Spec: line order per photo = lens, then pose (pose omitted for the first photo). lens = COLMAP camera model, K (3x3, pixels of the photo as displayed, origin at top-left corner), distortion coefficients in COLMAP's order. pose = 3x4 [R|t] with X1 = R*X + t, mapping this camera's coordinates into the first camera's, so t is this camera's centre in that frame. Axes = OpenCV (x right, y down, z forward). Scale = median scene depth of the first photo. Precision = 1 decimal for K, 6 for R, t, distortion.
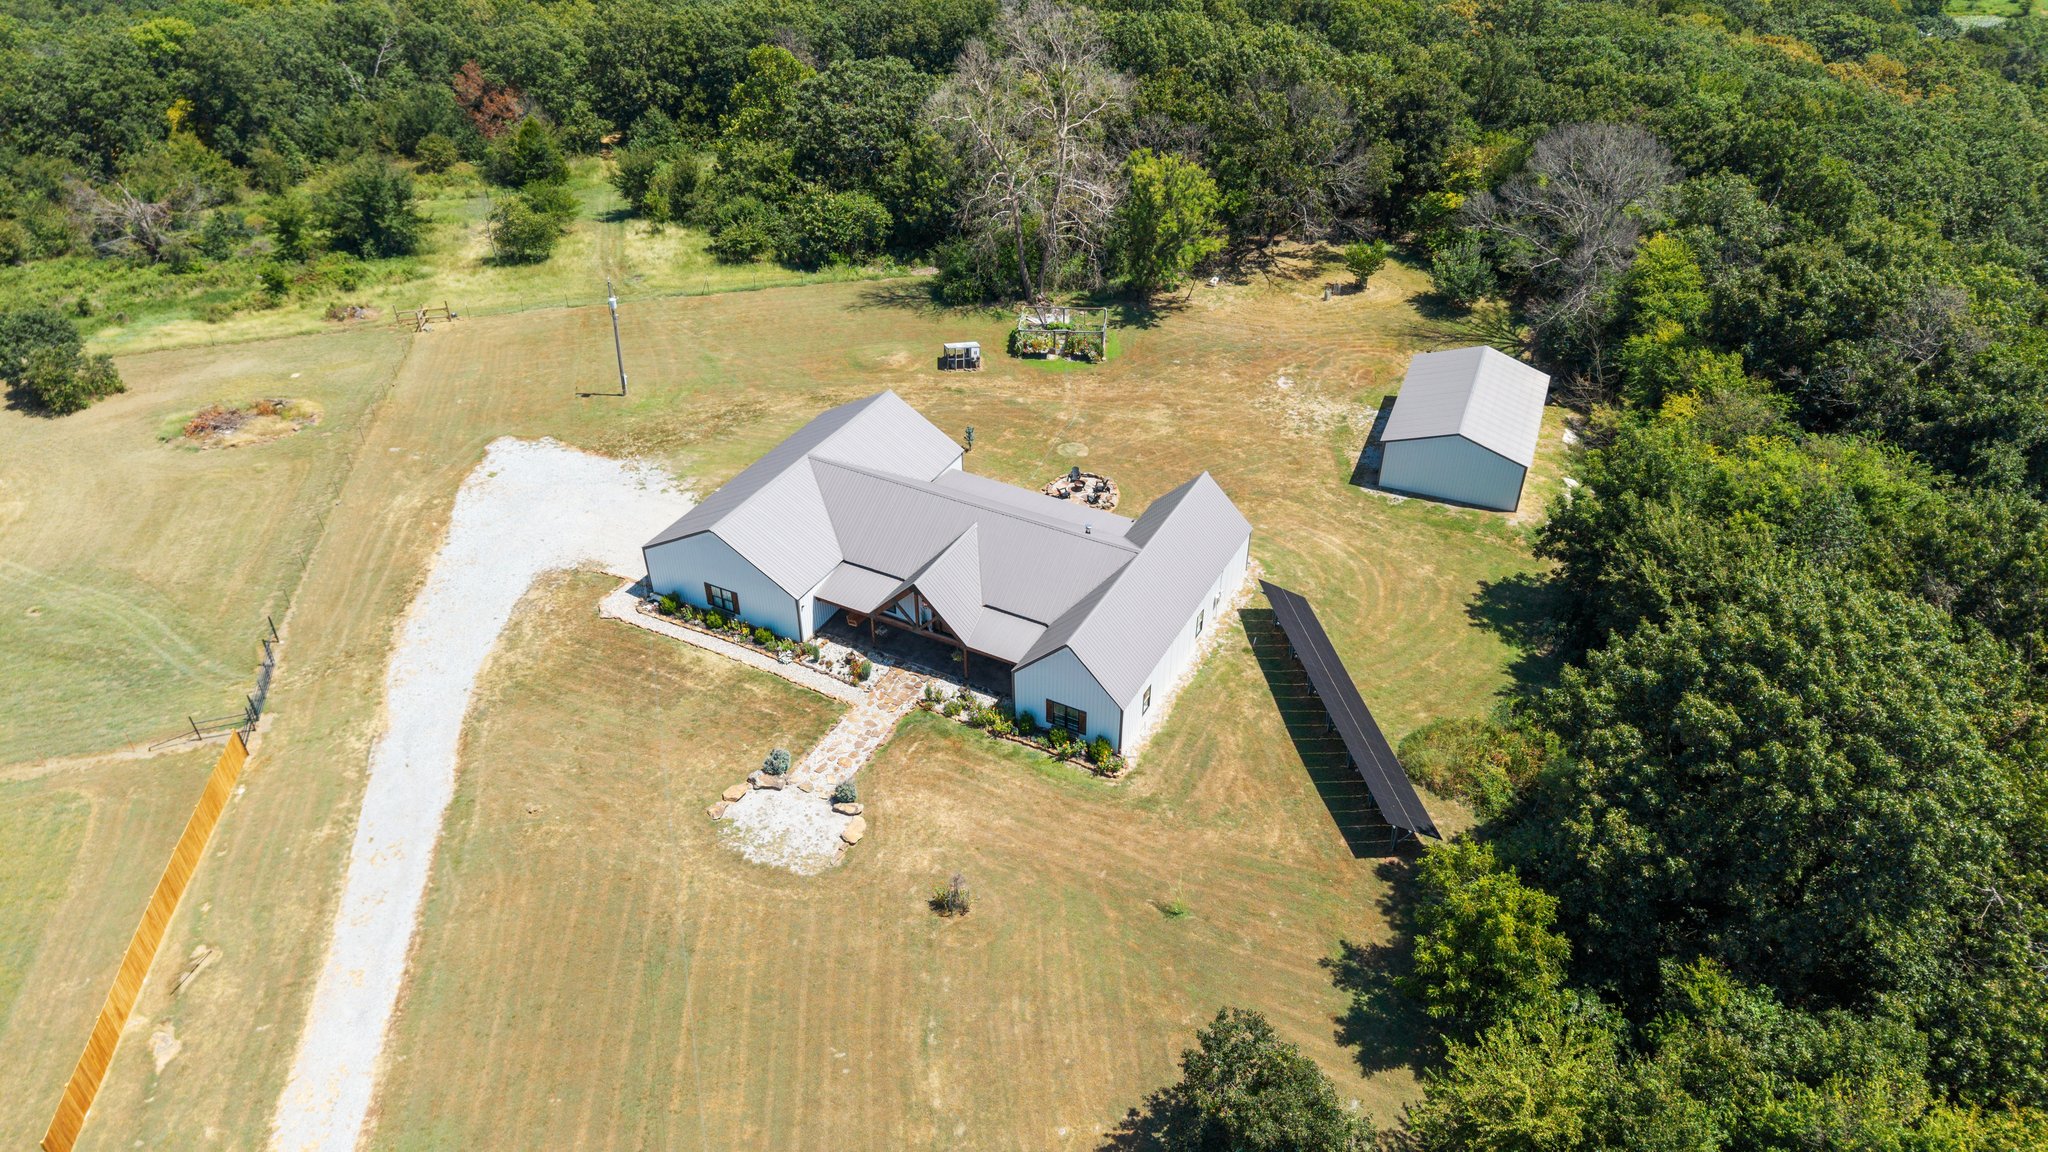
lens RADIAL K [[1349.5, 0, 1024.0], [0, 1349.5, 576.0], [0, 0, 1]] dist [0.027595, -0.034811]
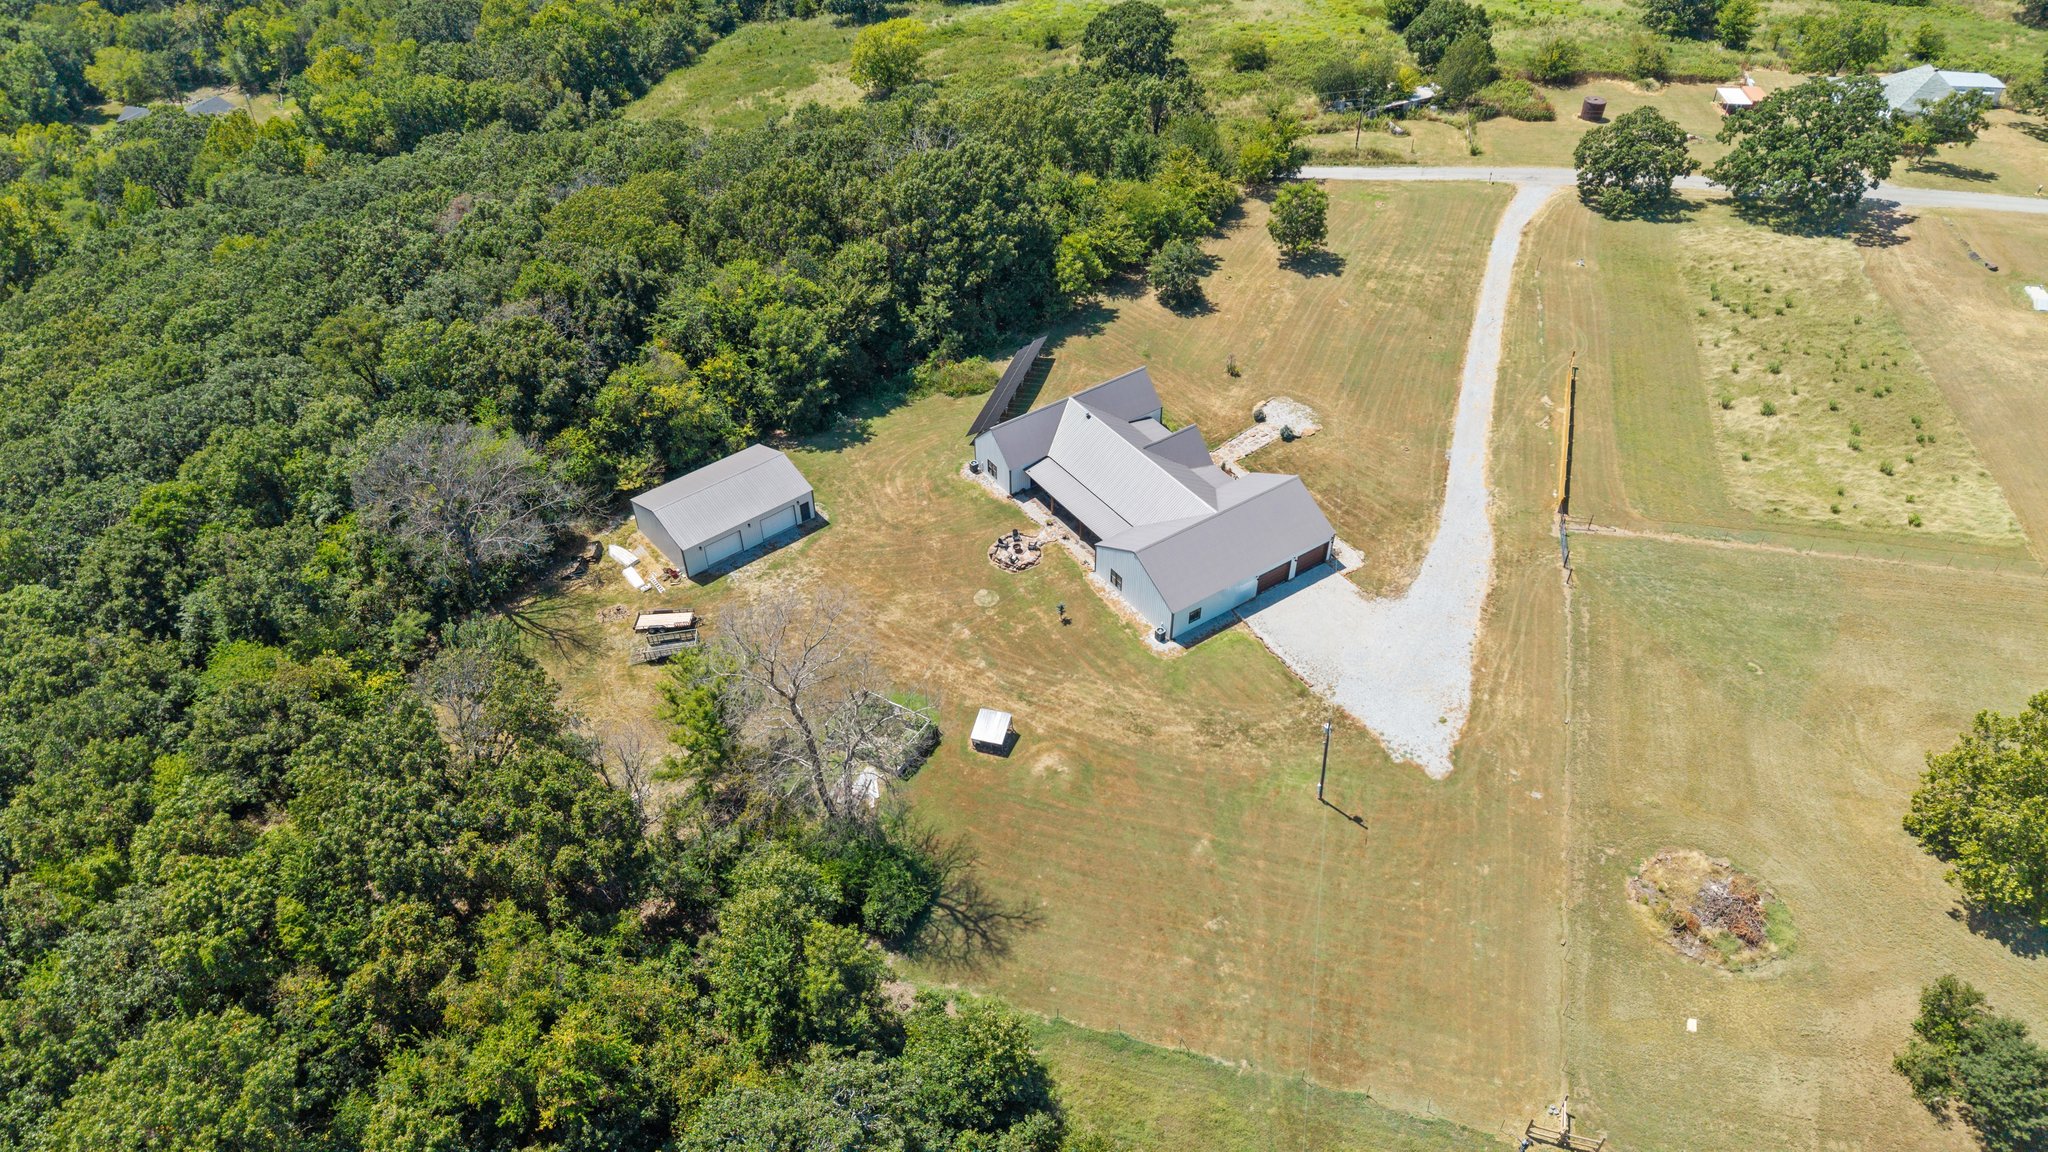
lens RADIAL K [[1349.5, 0, 1024.0], [0, 1349.5, 576.0], [0, 0, 1]] dist [0.027595, -0.034811]
pose [[-0.883475, -0.298839, 0.360787, -0.592755], [0.287645, 0.261839, 0.921250, -1.672242], [-0.369774, 0.917679, -0.145369, 1.541488]]
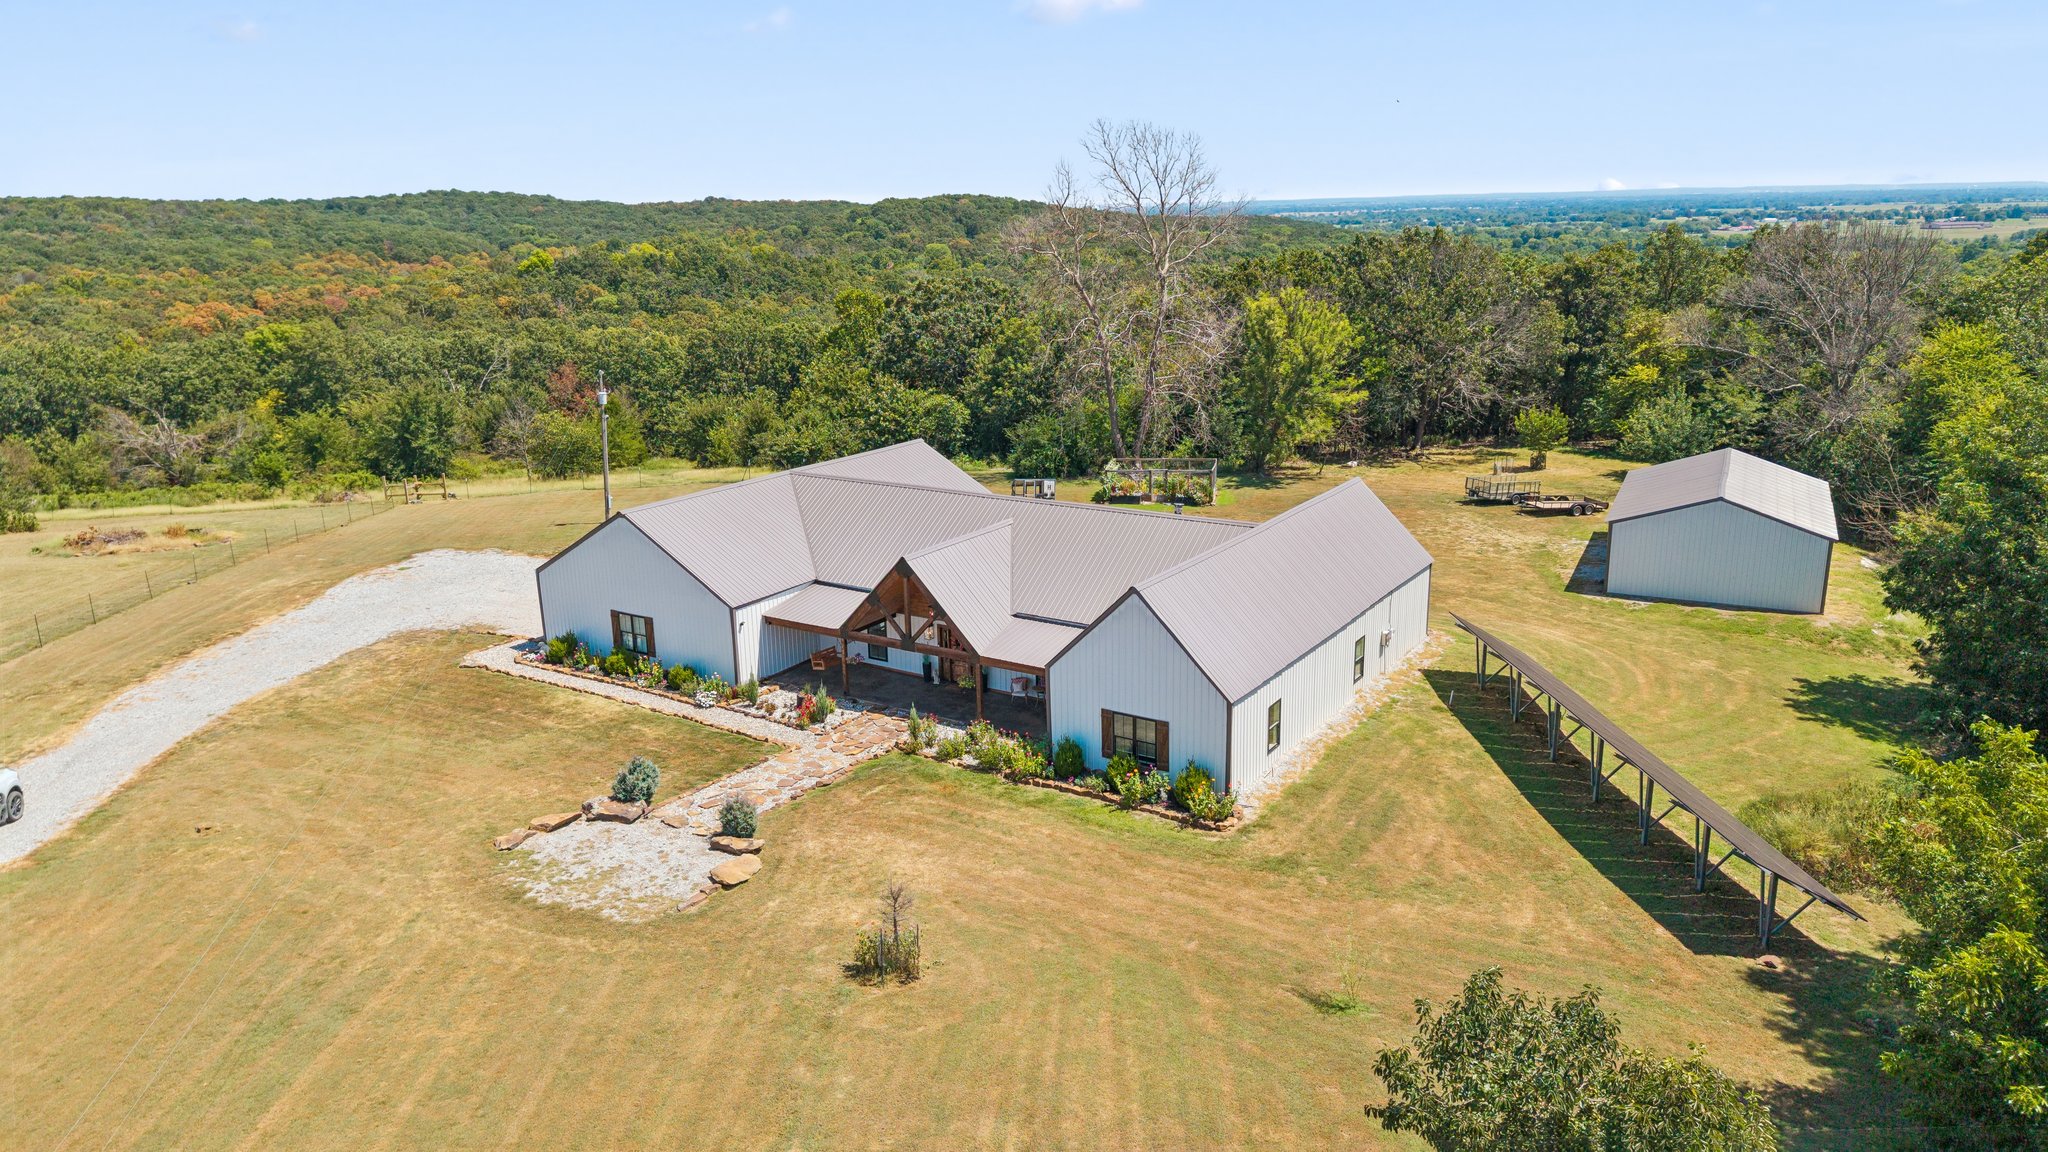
lens RADIAL K [[1349.5, 0, 1024.0], [0, 1349.5, 576.0], [0, 0, 1]] dist [0.027595, -0.034811]
pose [[0.995170, 0.004332, -0.098075, 0.039597], [-0.039898, 0.930646, -0.363740, 0.247934], [0.089697, 0.365896, 0.926323, 0.416917]]
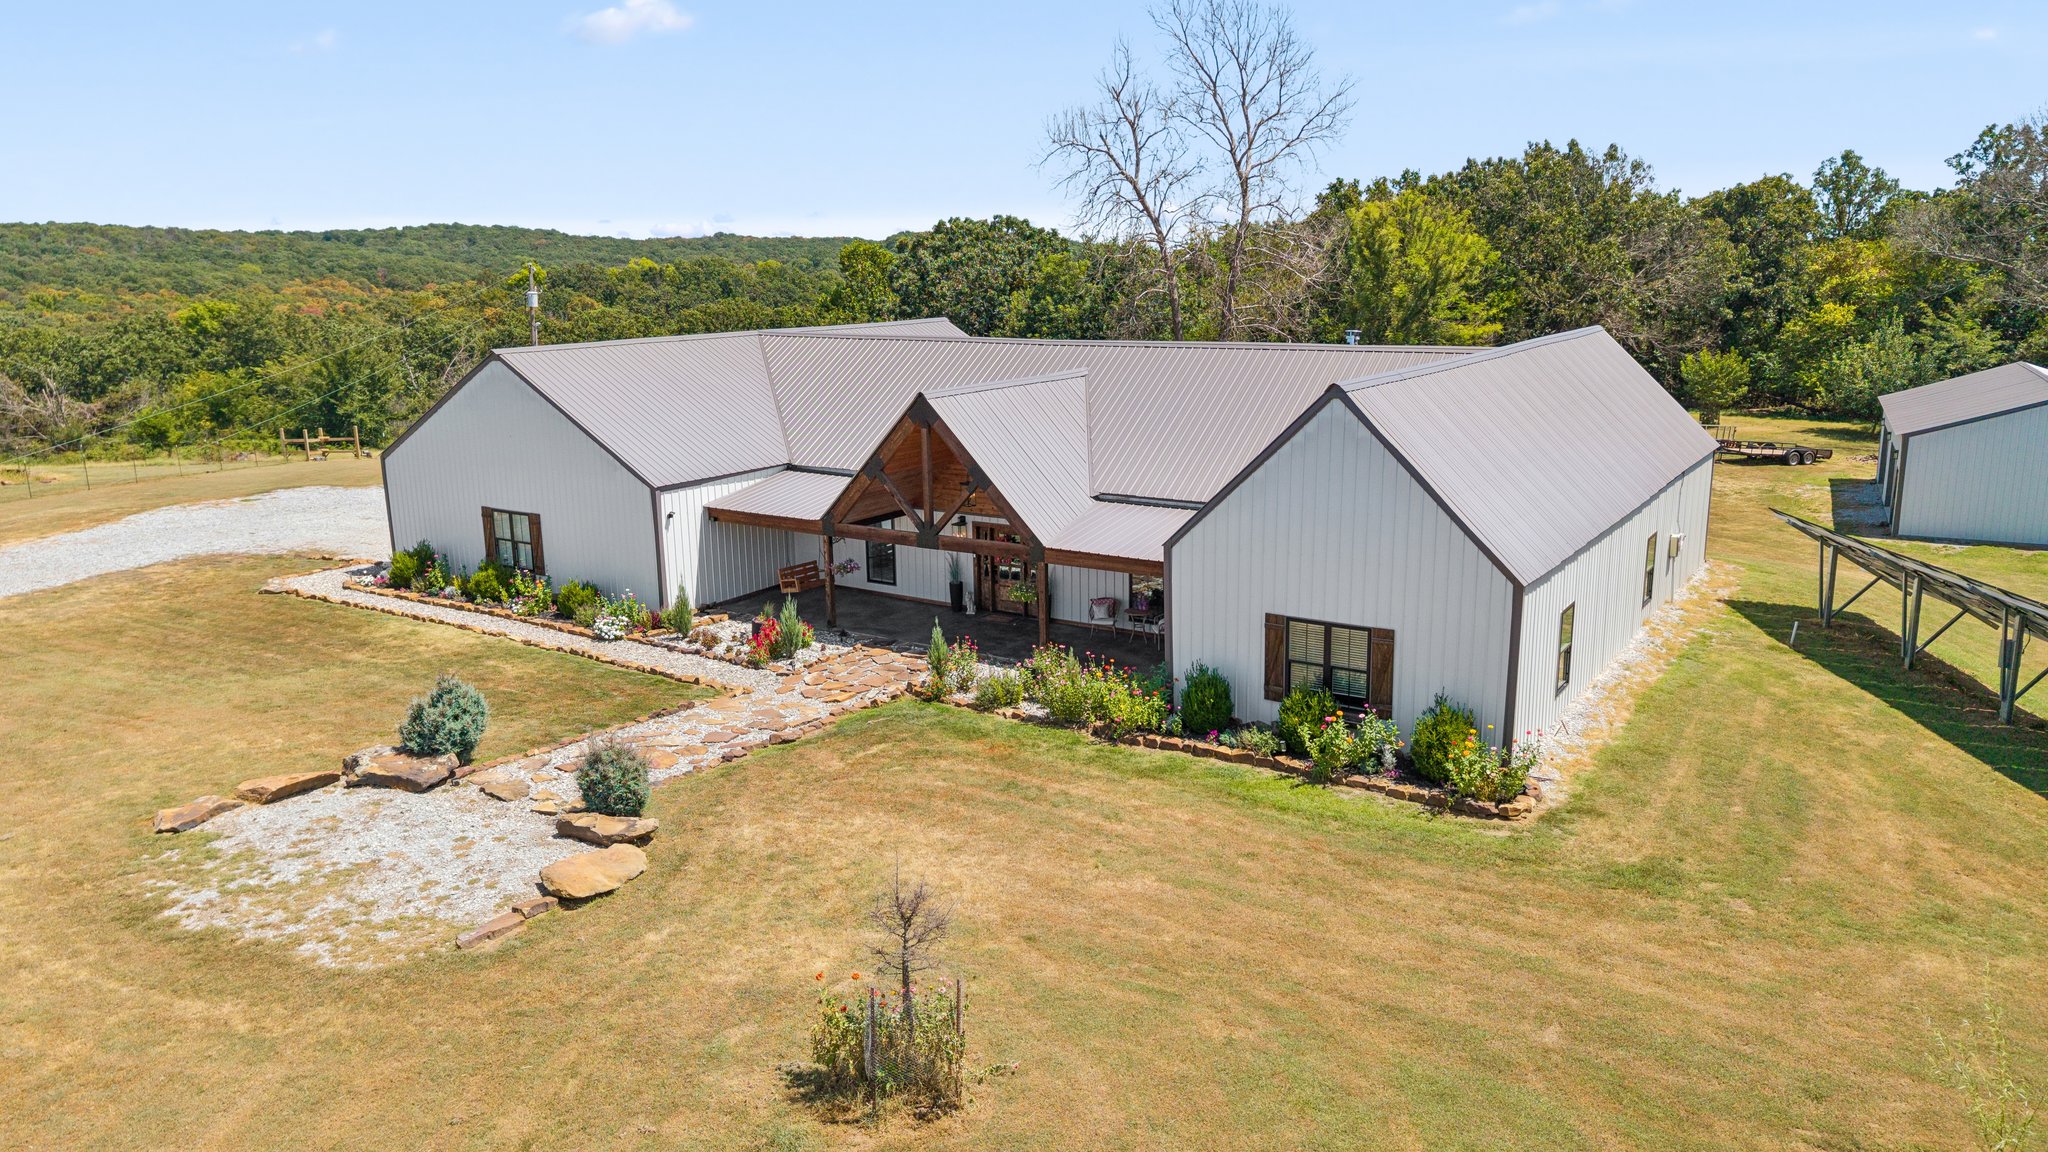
lens RADIAL K [[1387.0, 0, 1024.0], [0, 1387.0, 576.0], [0, 0, 1]] dist [0.003837, -0.000297]
pose [[0.994176, 0.009933, -0.107313, -0.006875], [-0.052608, 0.913778, -0.402794, 0.221550], [0.094059, 0.406094, 0.908978, 0.657721]]
